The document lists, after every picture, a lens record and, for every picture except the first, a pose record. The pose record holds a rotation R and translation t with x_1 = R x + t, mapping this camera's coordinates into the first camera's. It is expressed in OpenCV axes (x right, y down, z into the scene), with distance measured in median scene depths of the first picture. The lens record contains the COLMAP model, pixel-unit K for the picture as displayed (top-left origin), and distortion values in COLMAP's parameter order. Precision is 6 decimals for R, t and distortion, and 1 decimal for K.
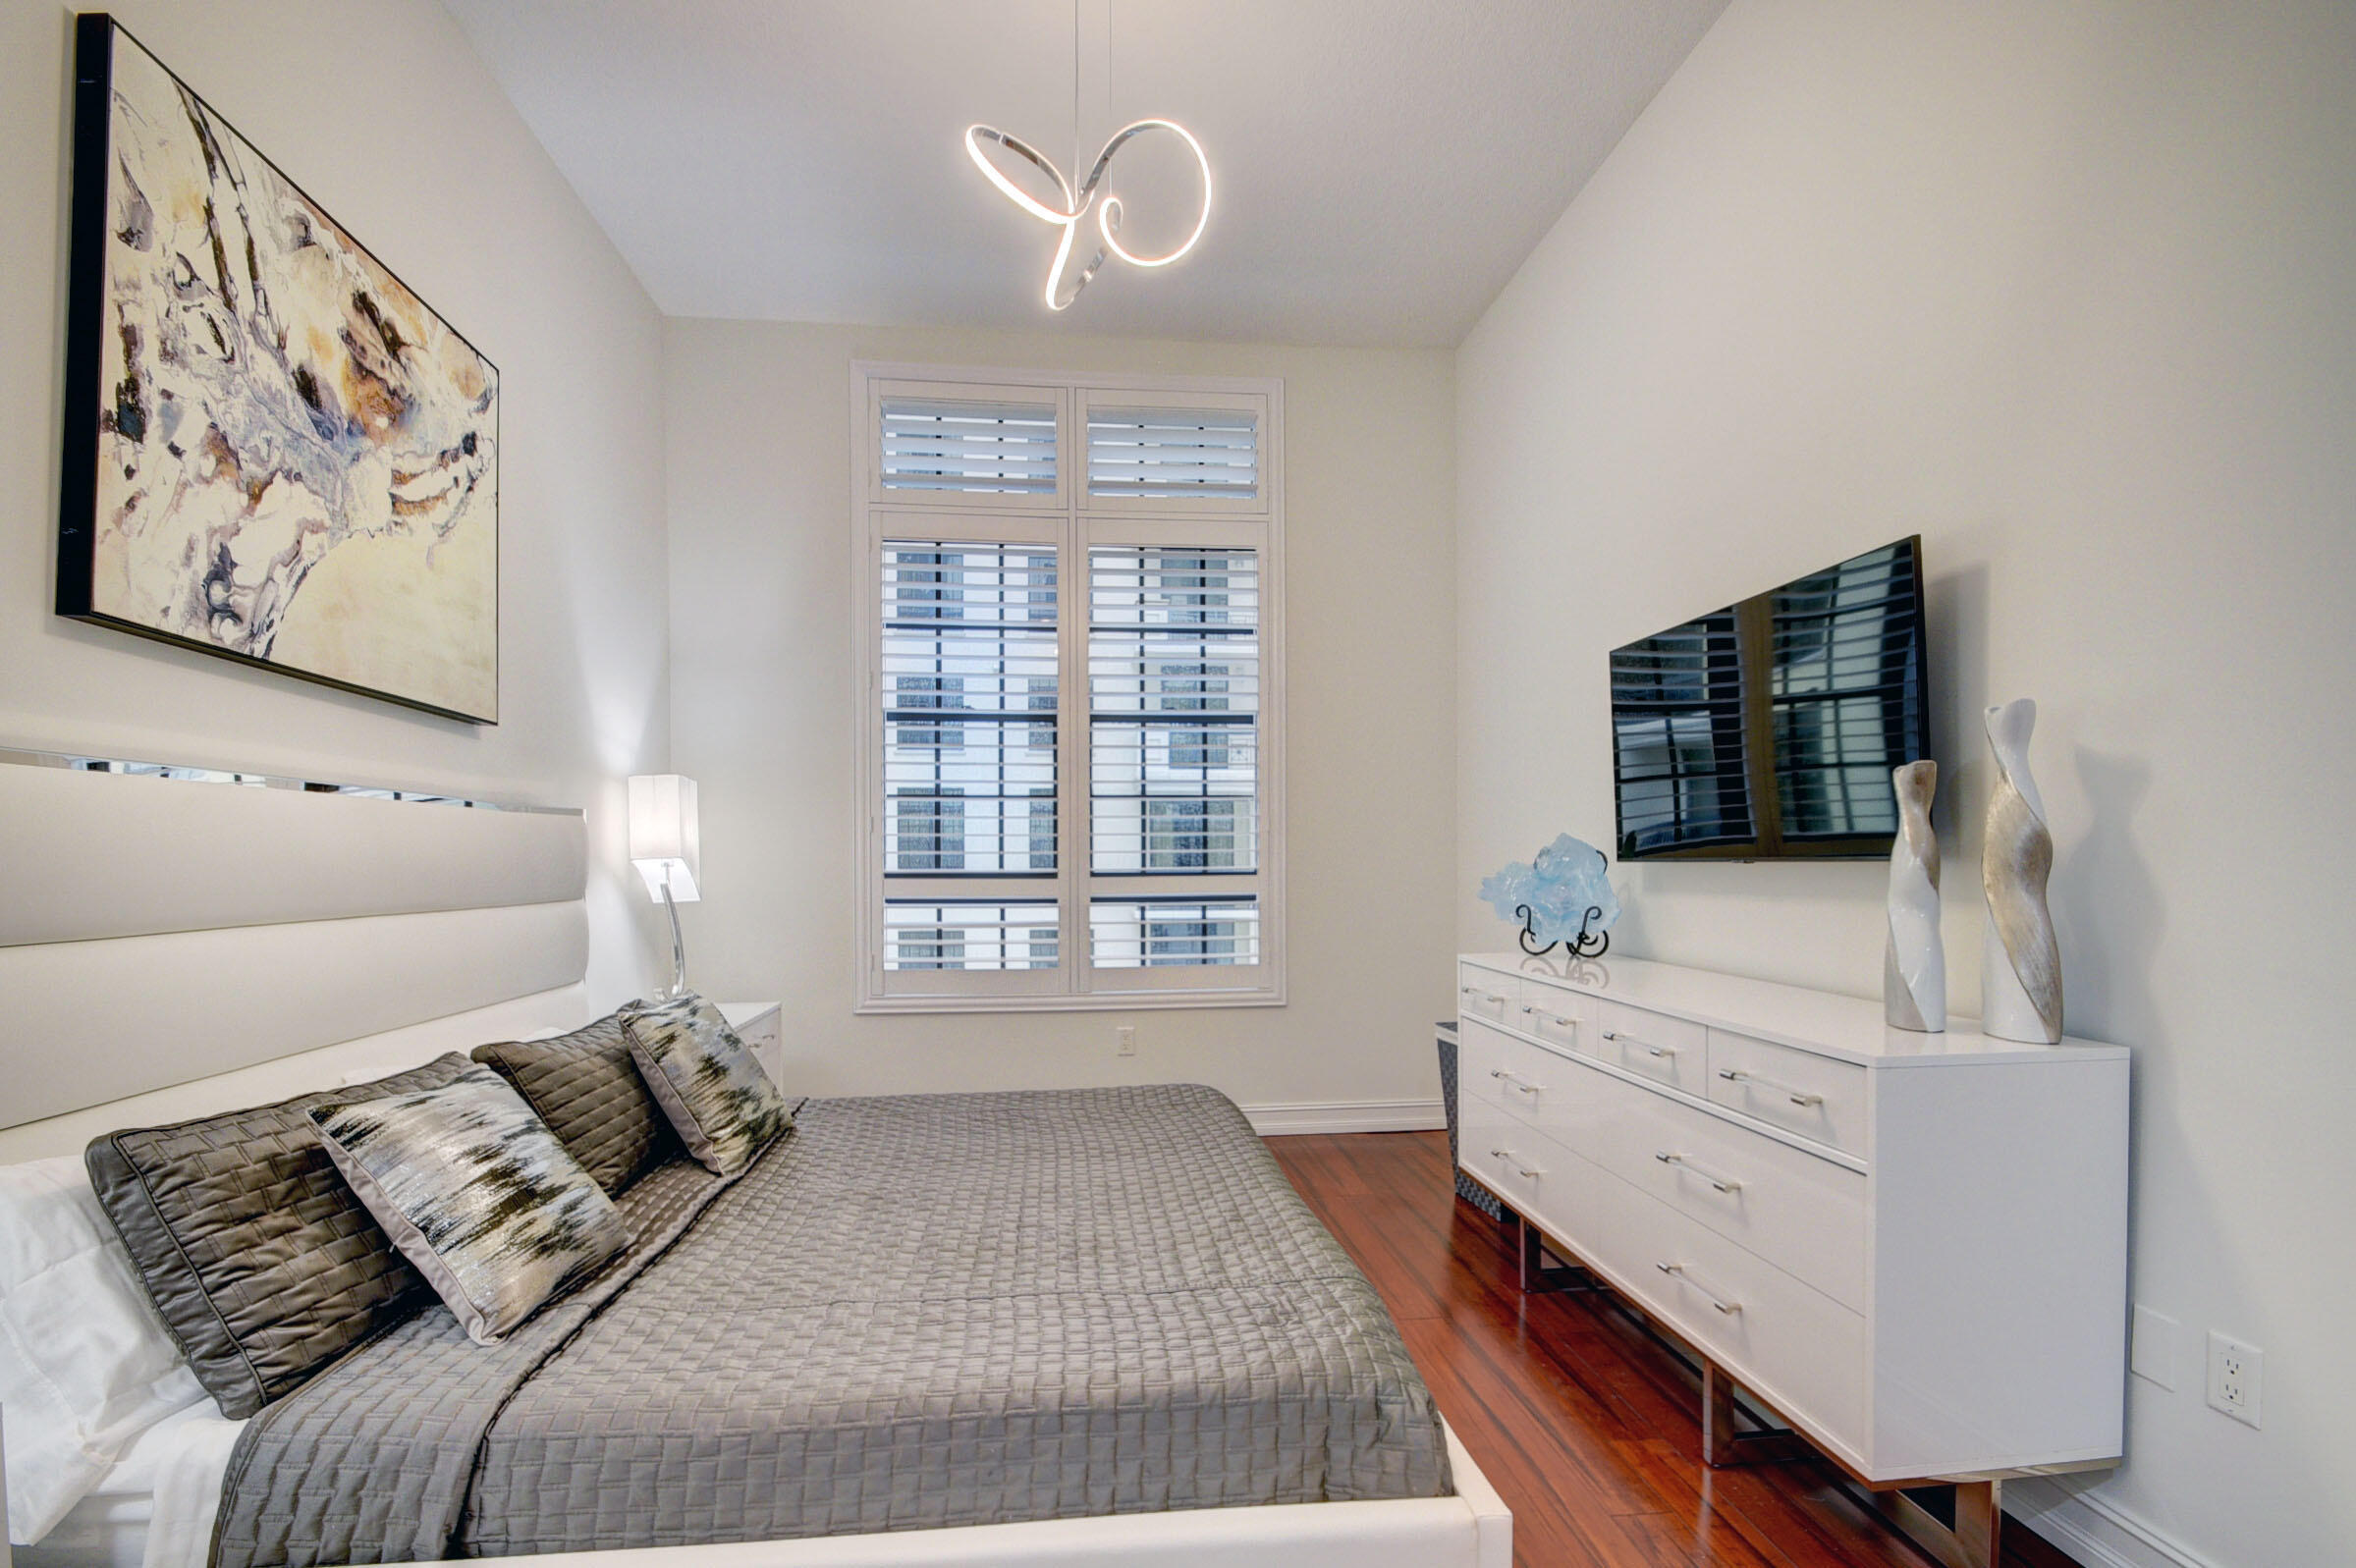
lens RADIAL K [[1042.8, 0, 1179.3], [0, 1042.8, 846.8], [0, 0, 1]] dist [0.002796, -0.009961]
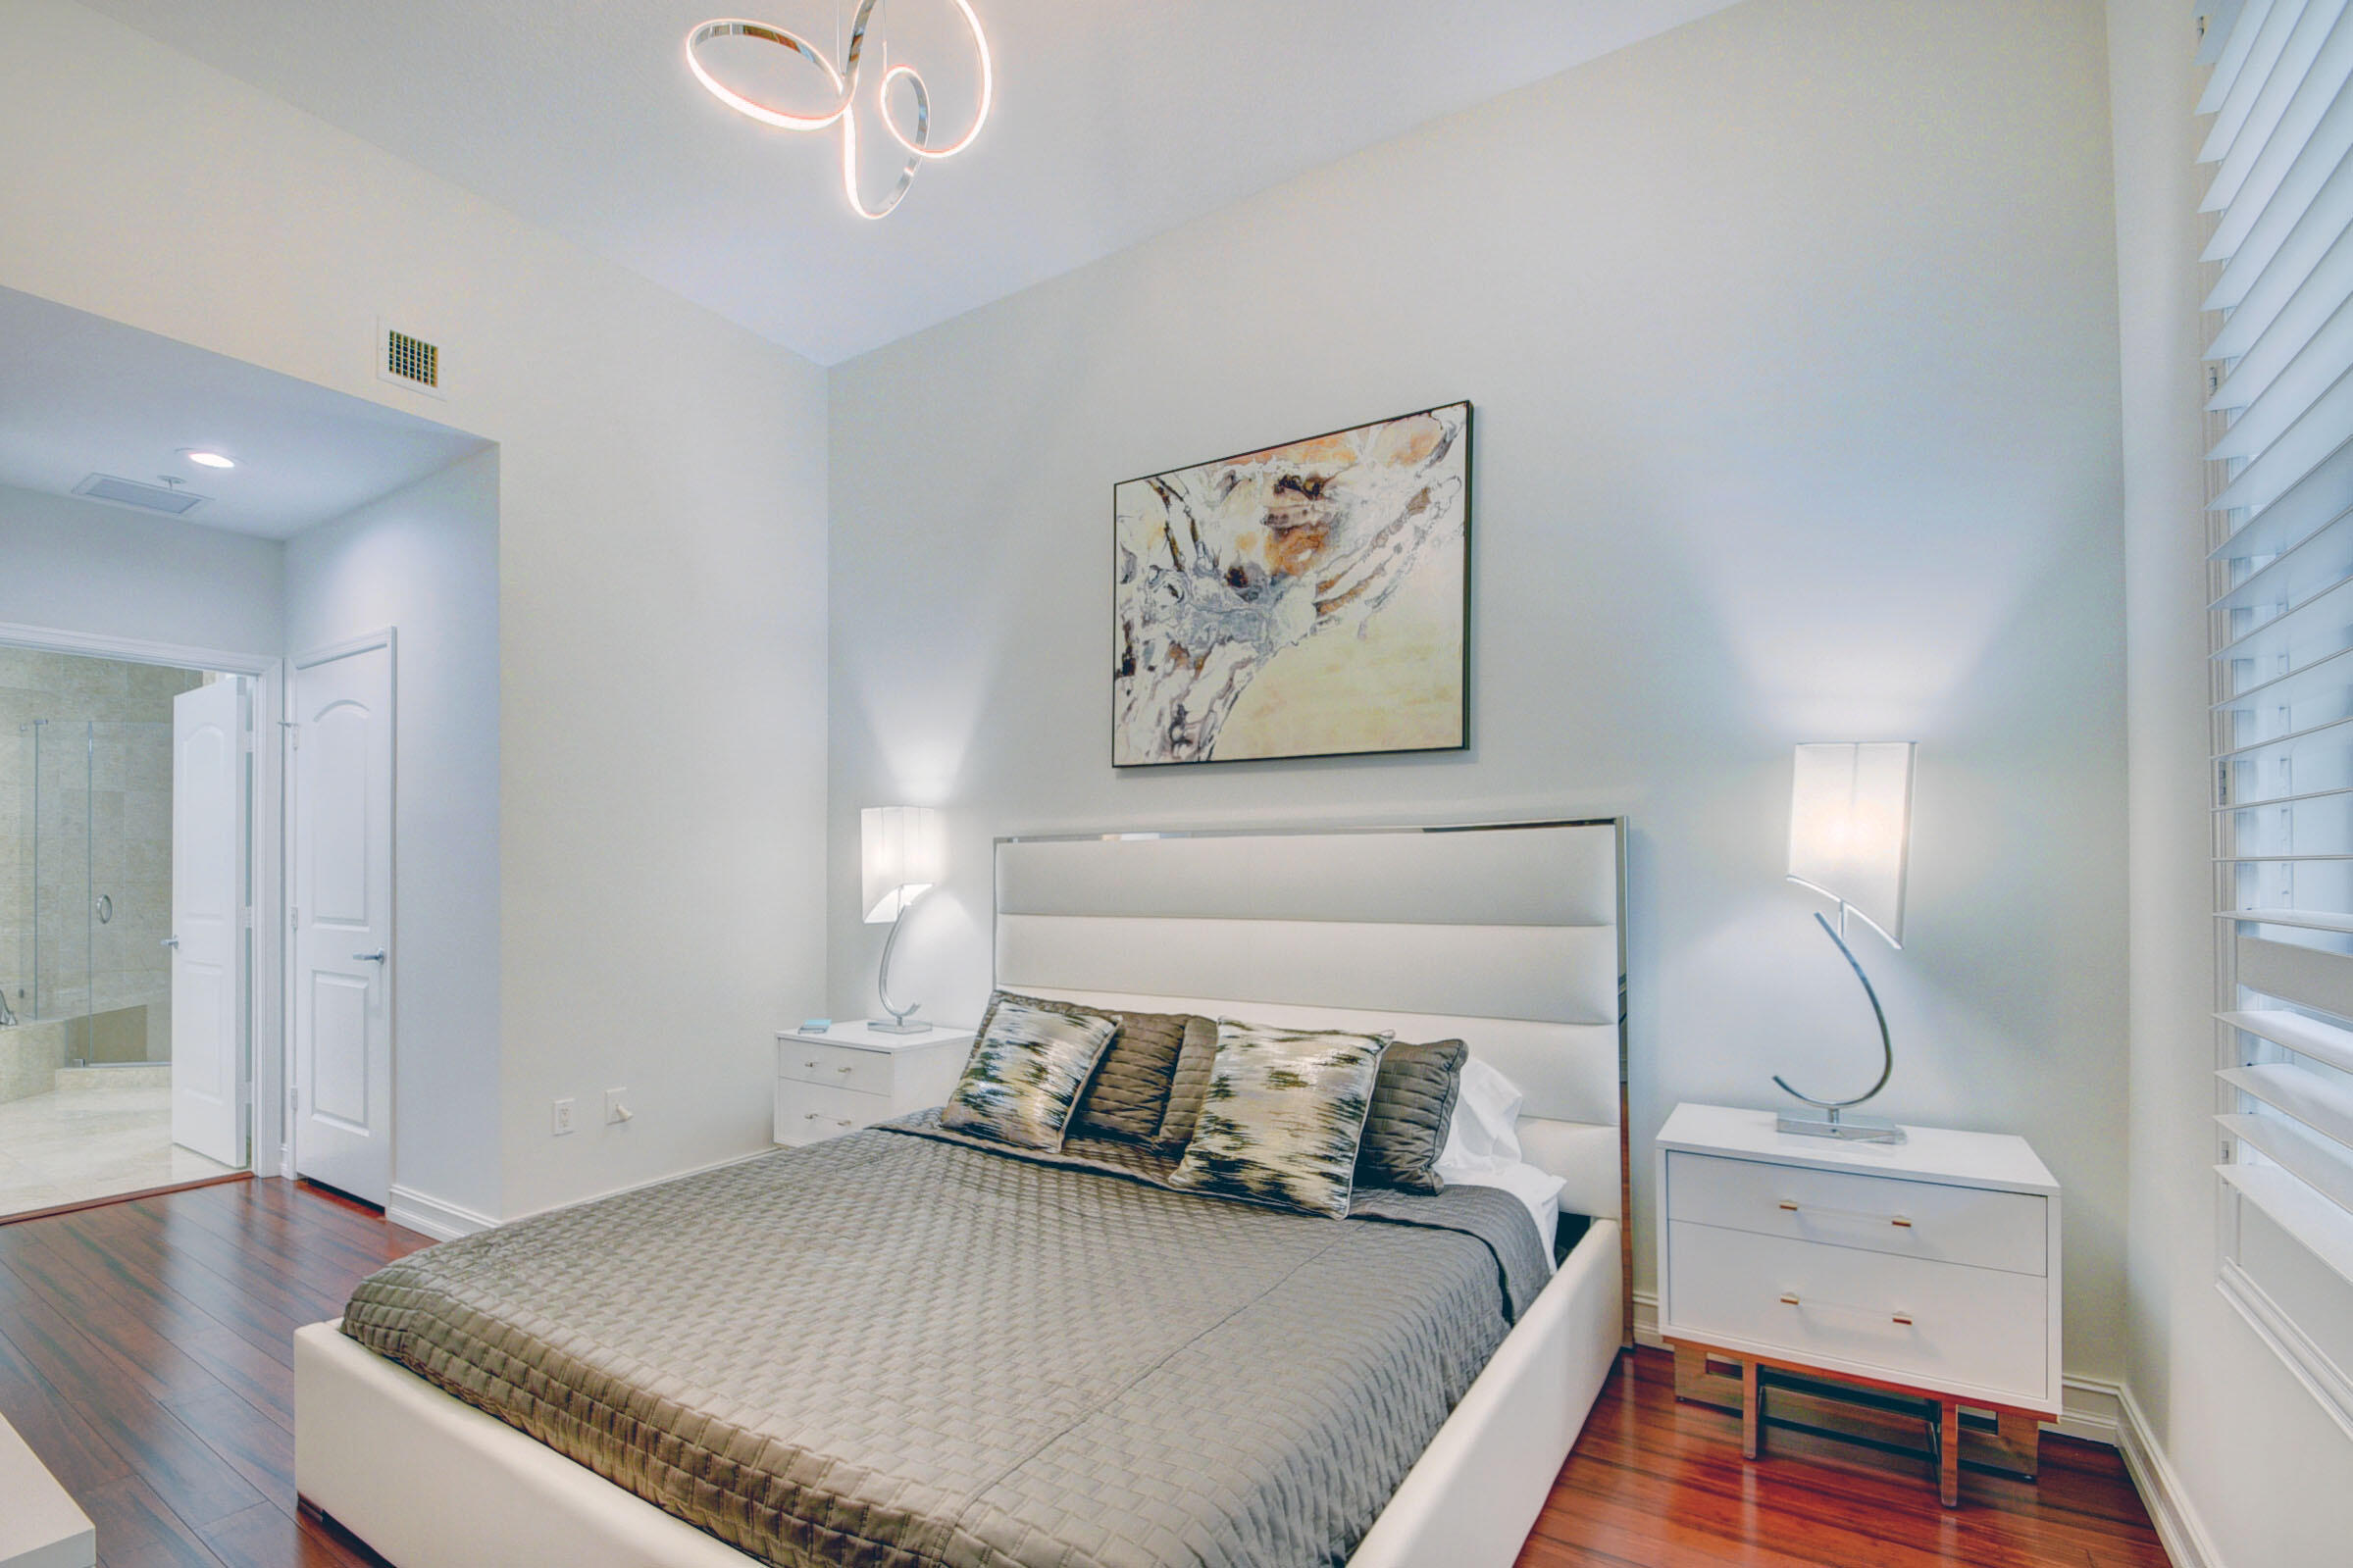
lens RADIAL K [[1041.5, 0, 1200.6], [0, 1041.5, 869.7], [0, 0, 1]] dist [0.002796, -0.009961]
pose [[-0.622828, -0.001239, -0.782358, 0.442879], [0.015001, 0.999796, -0.013525, 0.018860], [0.782215, -0.020160, -0.622683, 2.029339]]
